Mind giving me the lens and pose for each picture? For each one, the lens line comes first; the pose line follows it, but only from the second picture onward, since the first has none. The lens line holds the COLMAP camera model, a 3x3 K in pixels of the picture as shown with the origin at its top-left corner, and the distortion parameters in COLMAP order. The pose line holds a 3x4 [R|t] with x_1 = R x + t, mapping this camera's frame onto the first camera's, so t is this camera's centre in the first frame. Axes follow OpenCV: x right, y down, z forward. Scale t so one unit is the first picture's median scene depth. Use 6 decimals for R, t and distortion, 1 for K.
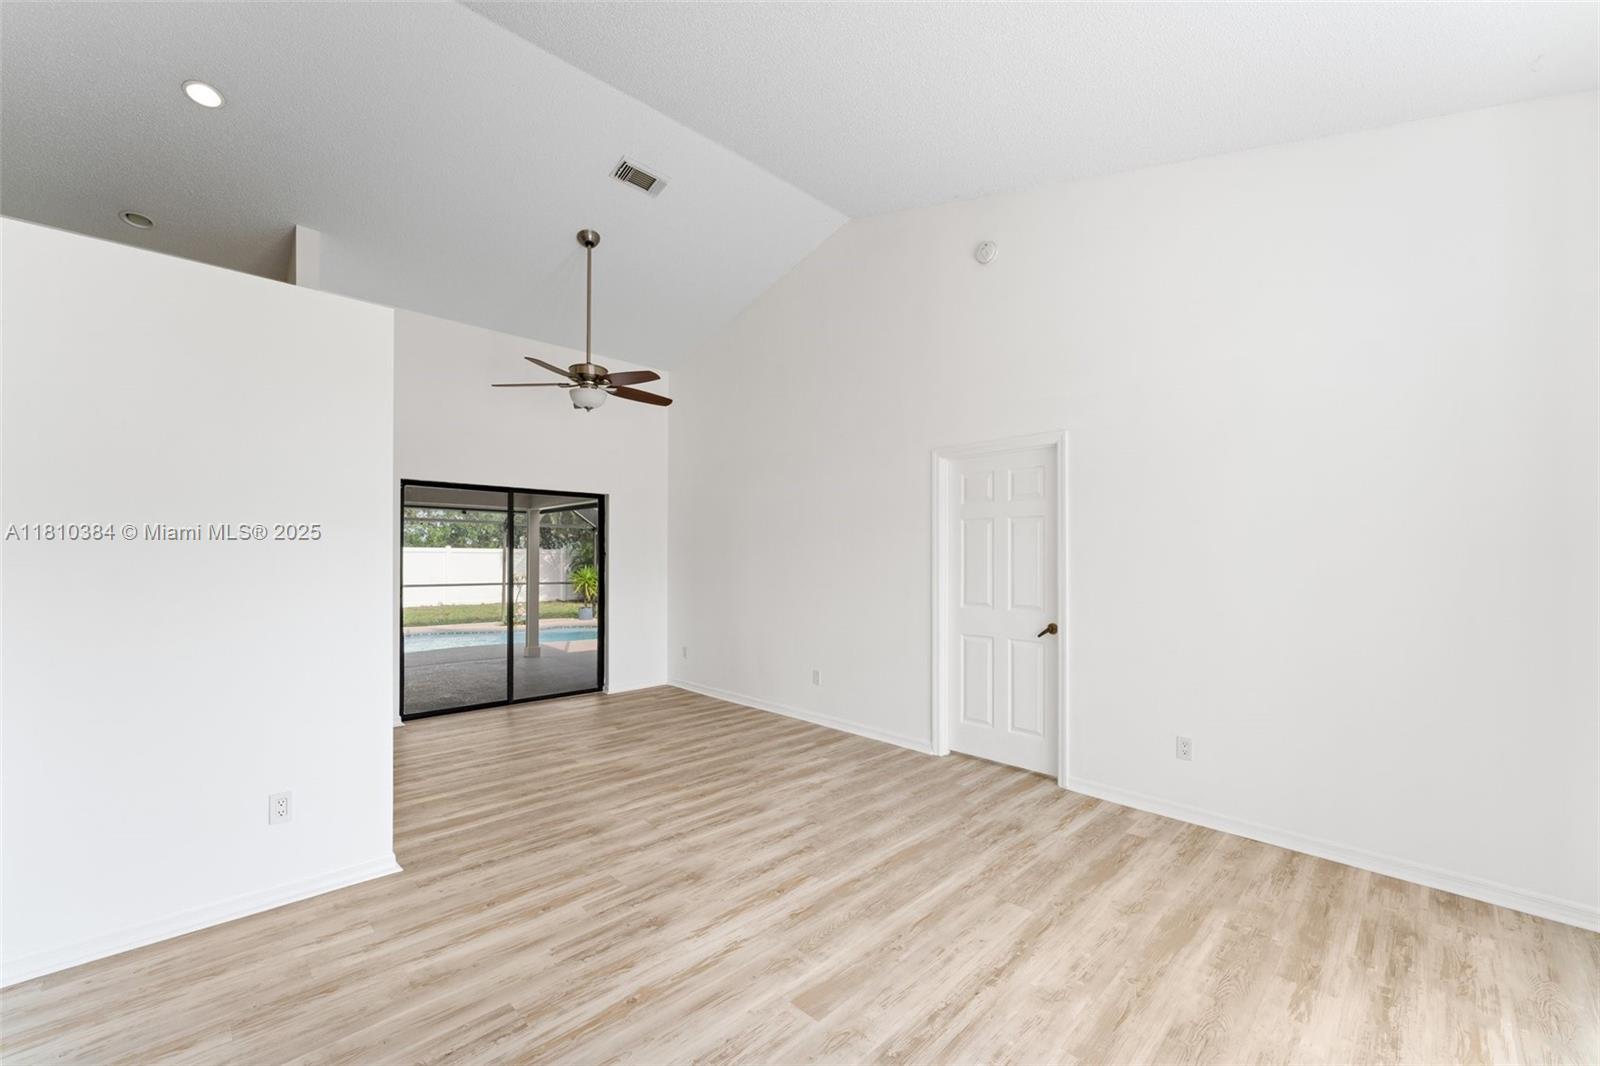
lens RADIAL K [[650.5, 0, 811.2], [0, 650.5, 546.7], [0, 0, 1]] dist [-0.004507, 0.001106]
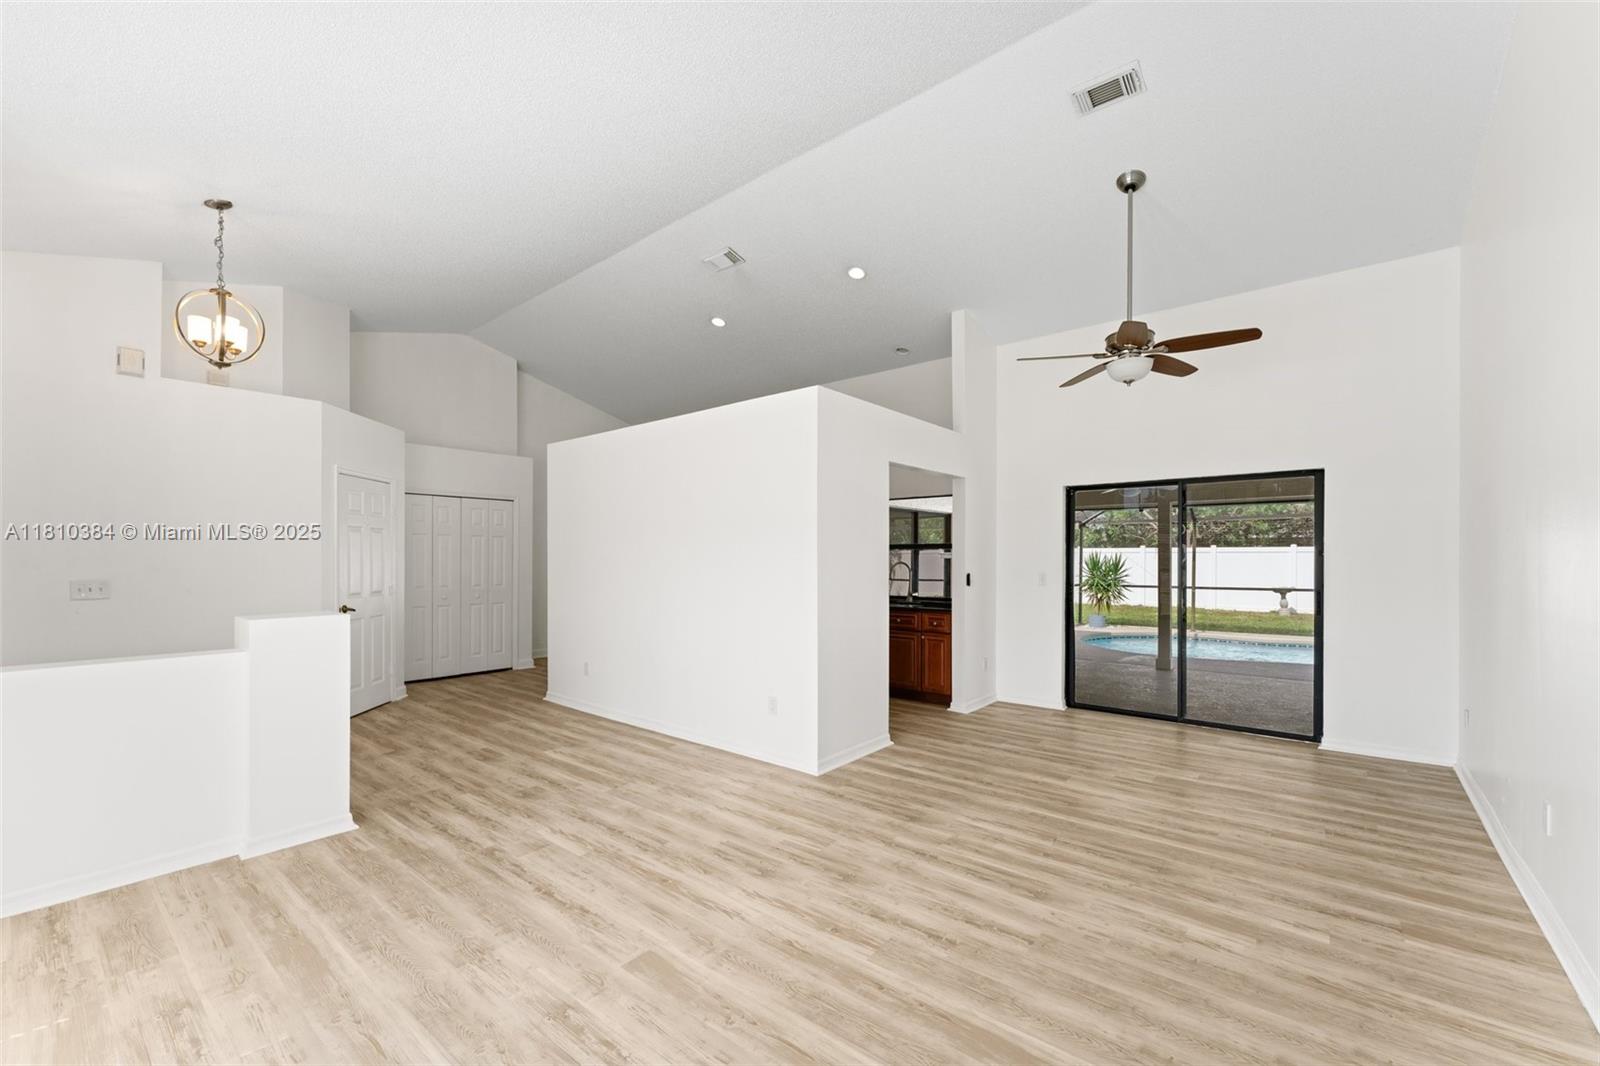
lens RADIAL K [[650.5, 0, 790.2], [0, 650.5, 552.3], [0, 0, 1]] dist [-0.004507, 0.001106]
pose [[0.080363, -0.011934, -0.996694, 0.571089], [0.018088, 0.999781, -0.010512, 0.013794], [0.996602, -0.017183, 0.080561, 0.593868]]
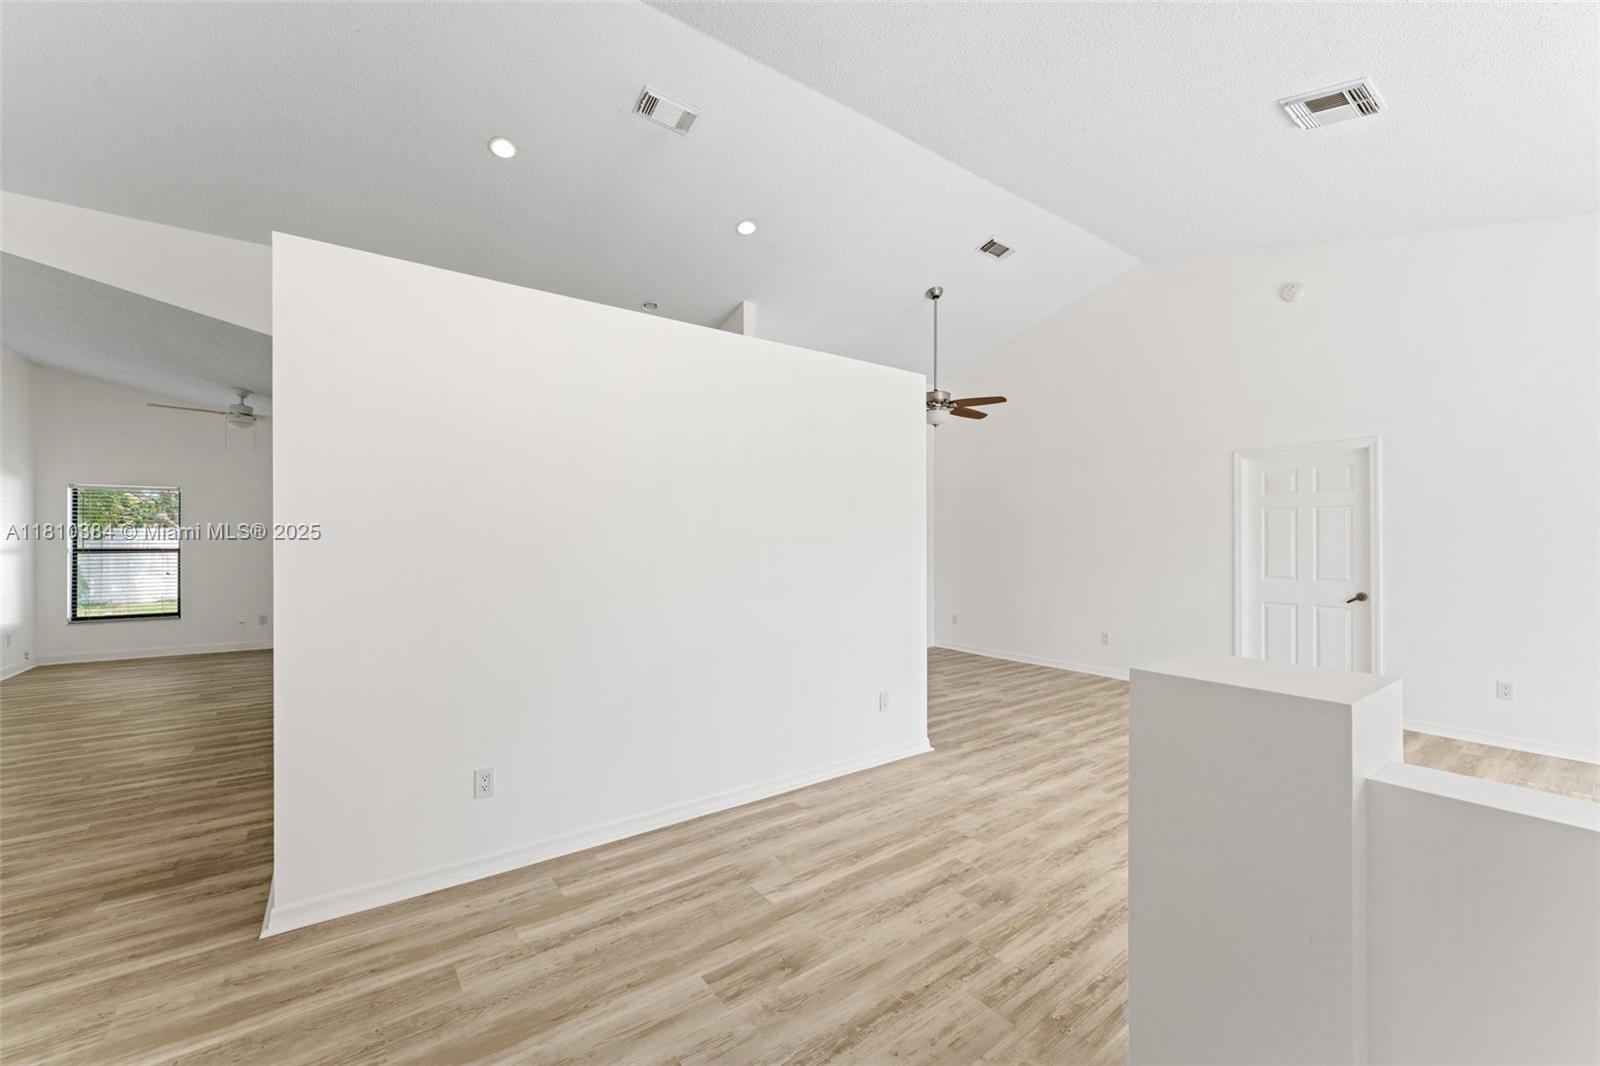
lens RADIAL K [[650.5, 0, 795.8], [0, 650.5, 531.6], [0, 0, 1]] dist [-0.004507, 0.001106]
pose [[0.989514, -0.005600, -0.144326, -0.520560], [0.006076, 0.999977, 0.002855, -0.008116], [0.144307, -0.003702, 0.989526, -0.379325]]
